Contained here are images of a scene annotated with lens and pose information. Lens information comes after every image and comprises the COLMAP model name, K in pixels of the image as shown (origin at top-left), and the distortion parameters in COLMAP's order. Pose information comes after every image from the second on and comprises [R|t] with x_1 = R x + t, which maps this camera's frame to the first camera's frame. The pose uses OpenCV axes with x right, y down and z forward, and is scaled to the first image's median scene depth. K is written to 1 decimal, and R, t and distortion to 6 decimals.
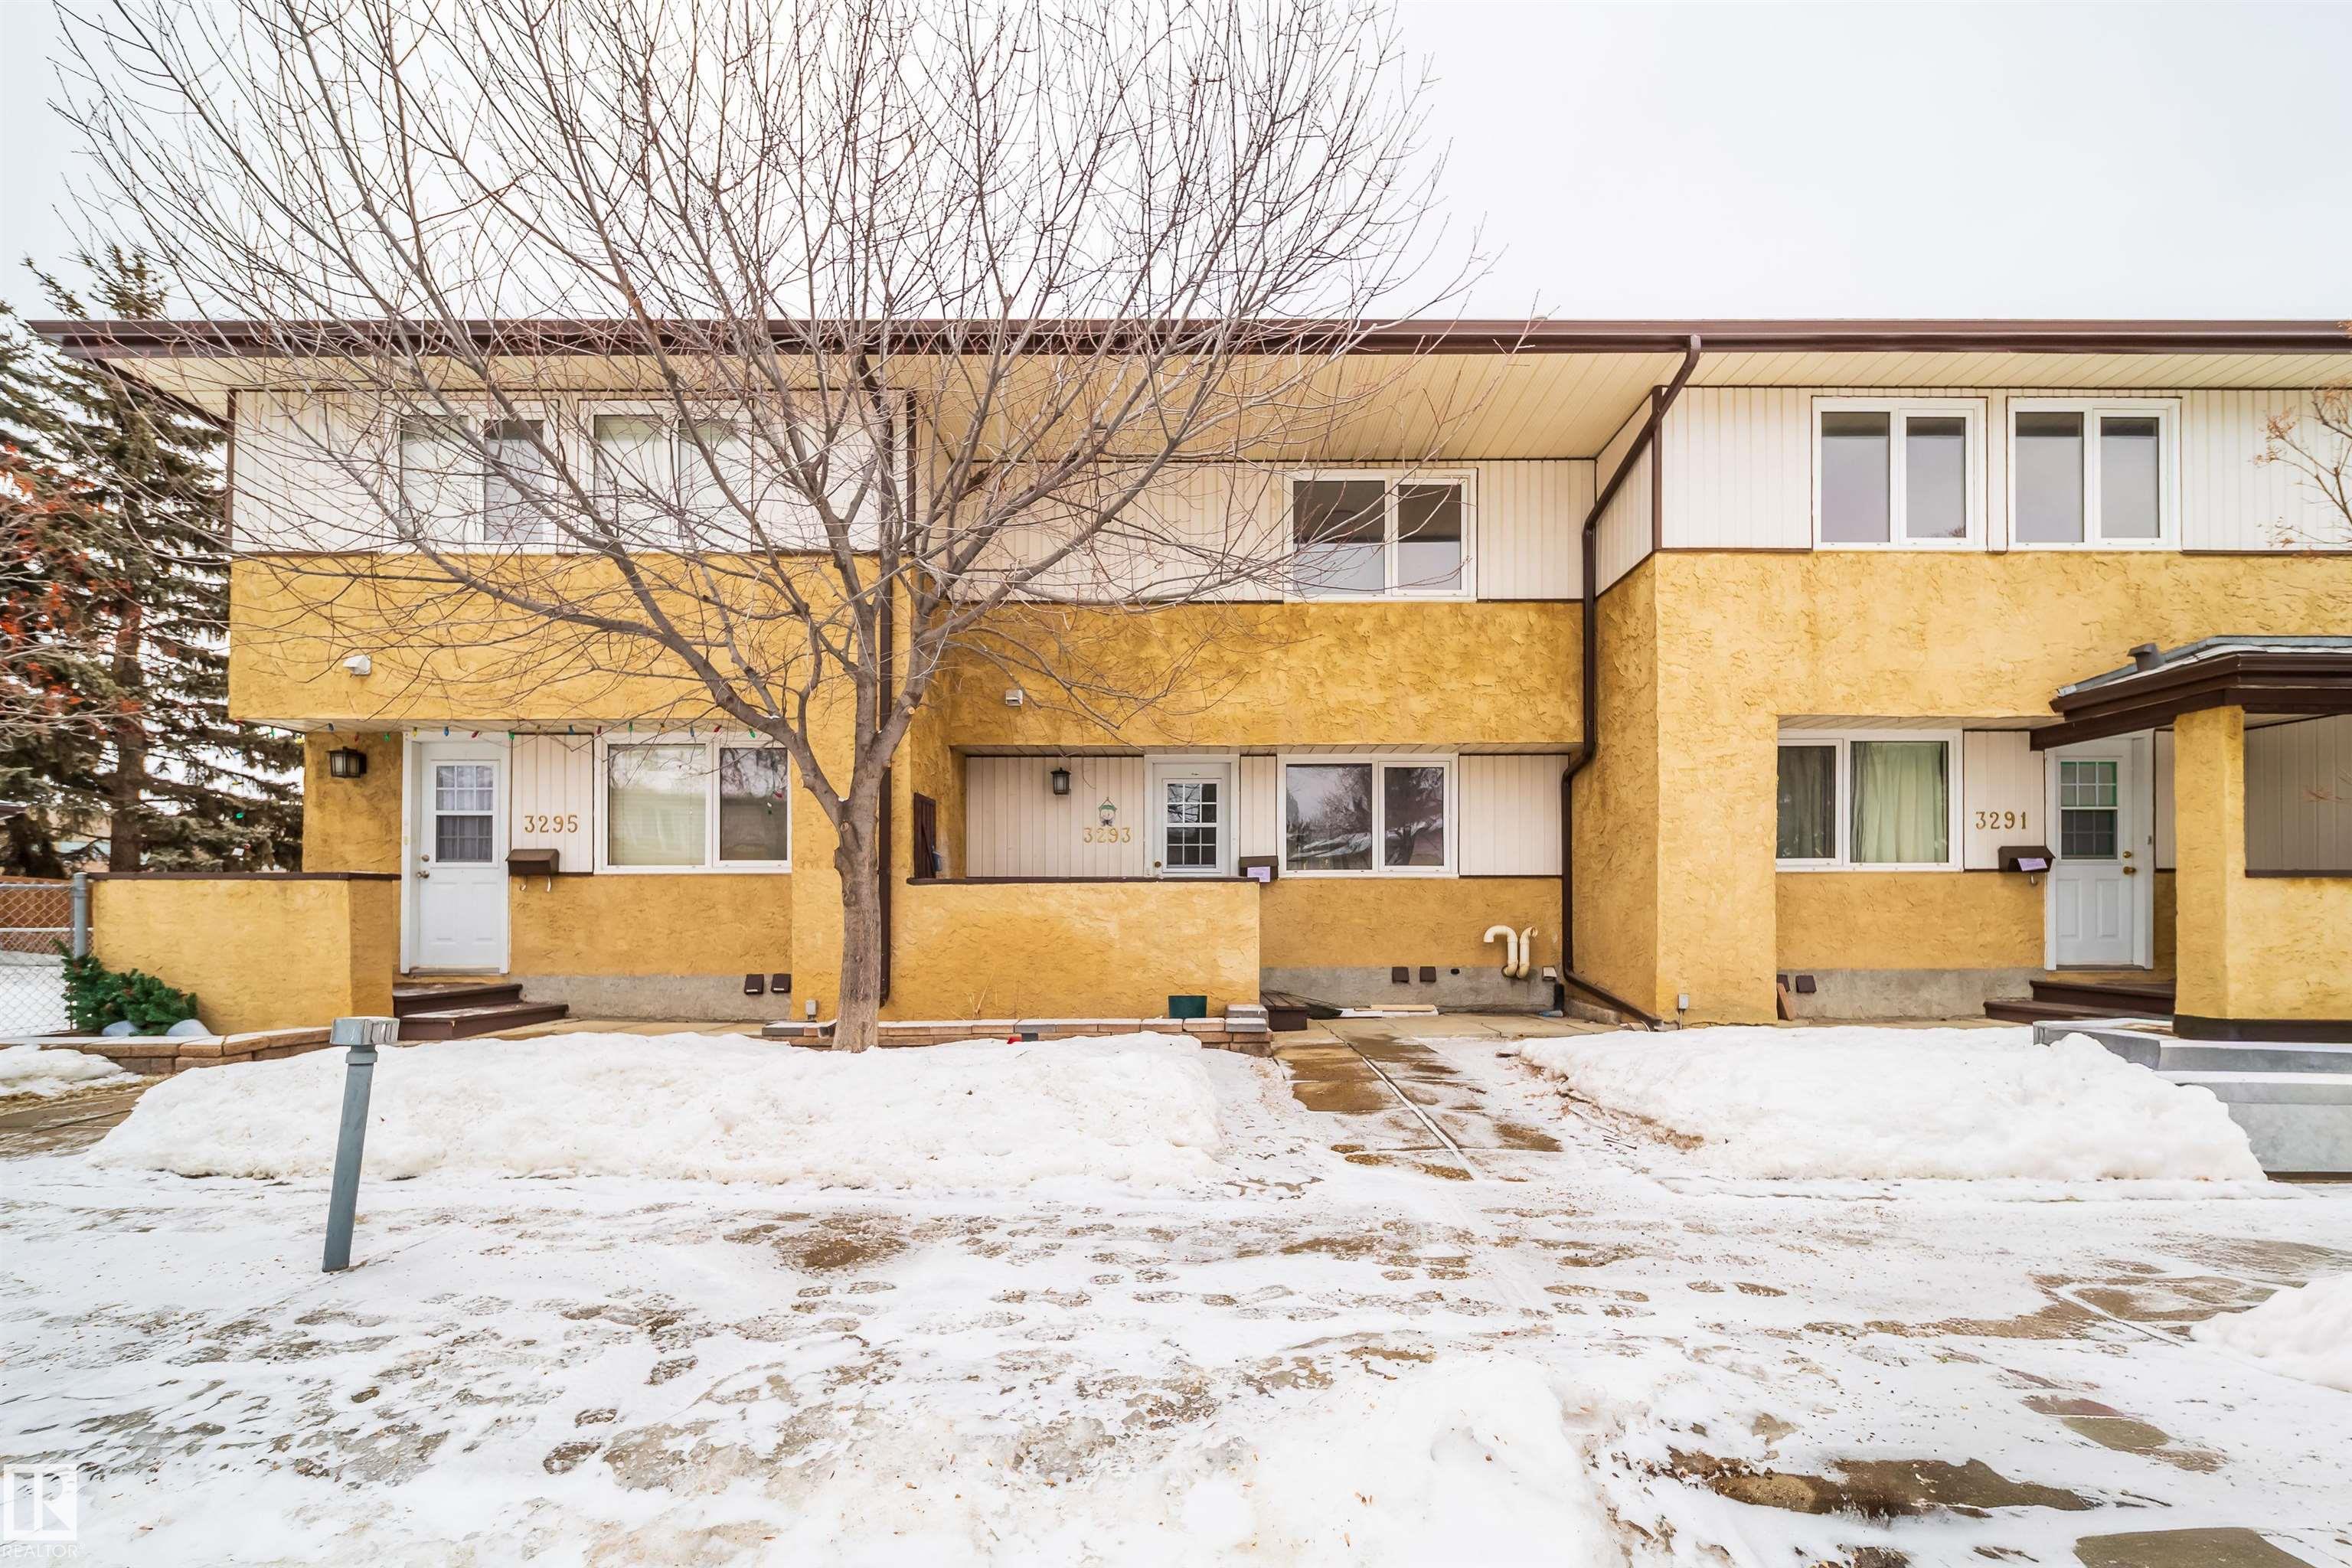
lens RADIAL K [[791.6, 0, 1142.3], [0, 791.6, 871.6], [0, 0, 1]] dist [-0.000431, -0.000354]
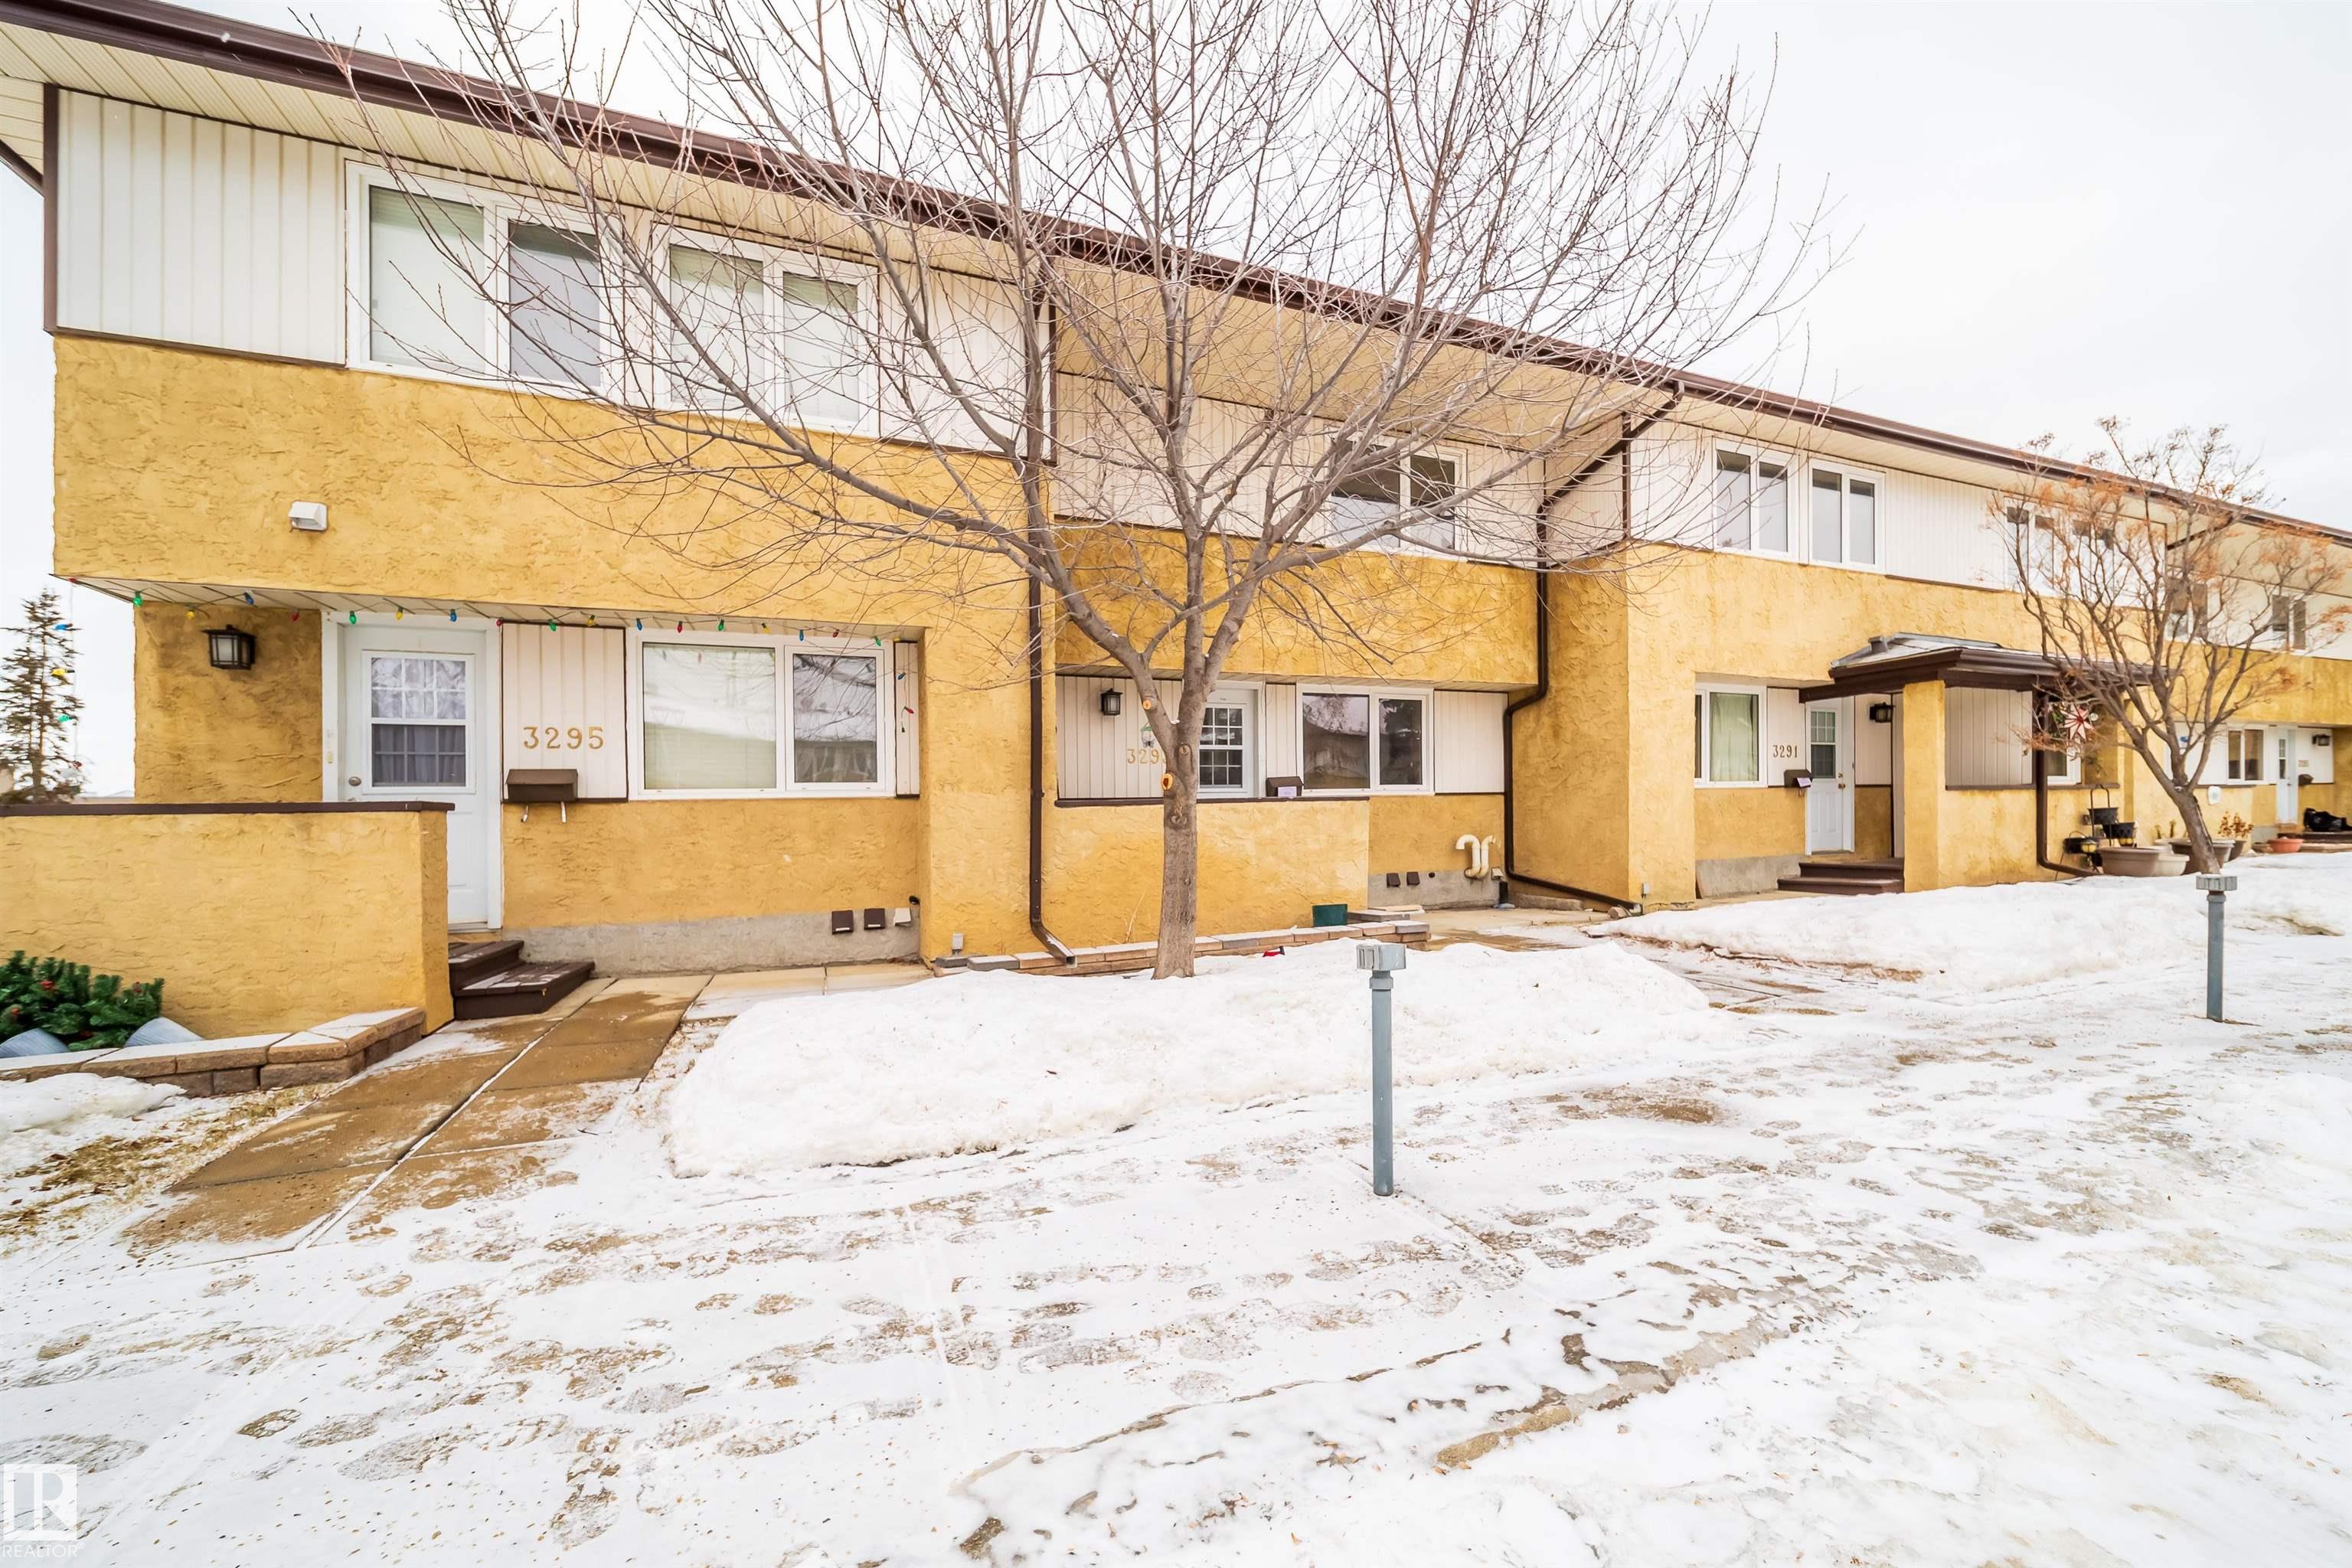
lens RADIAL K [[807.8, 0, 1102.8], [0, 807.8, 795.2], [0, 0, 1]] dist [-0.000678, -0.000068]
pose [[0.940112, -0.008947, 0.340750, -0.569565], [0.006877, 0.999950, 0.007283, -0.005083], [-0.340798, -0.004503, 0.940126, 0.051994]]
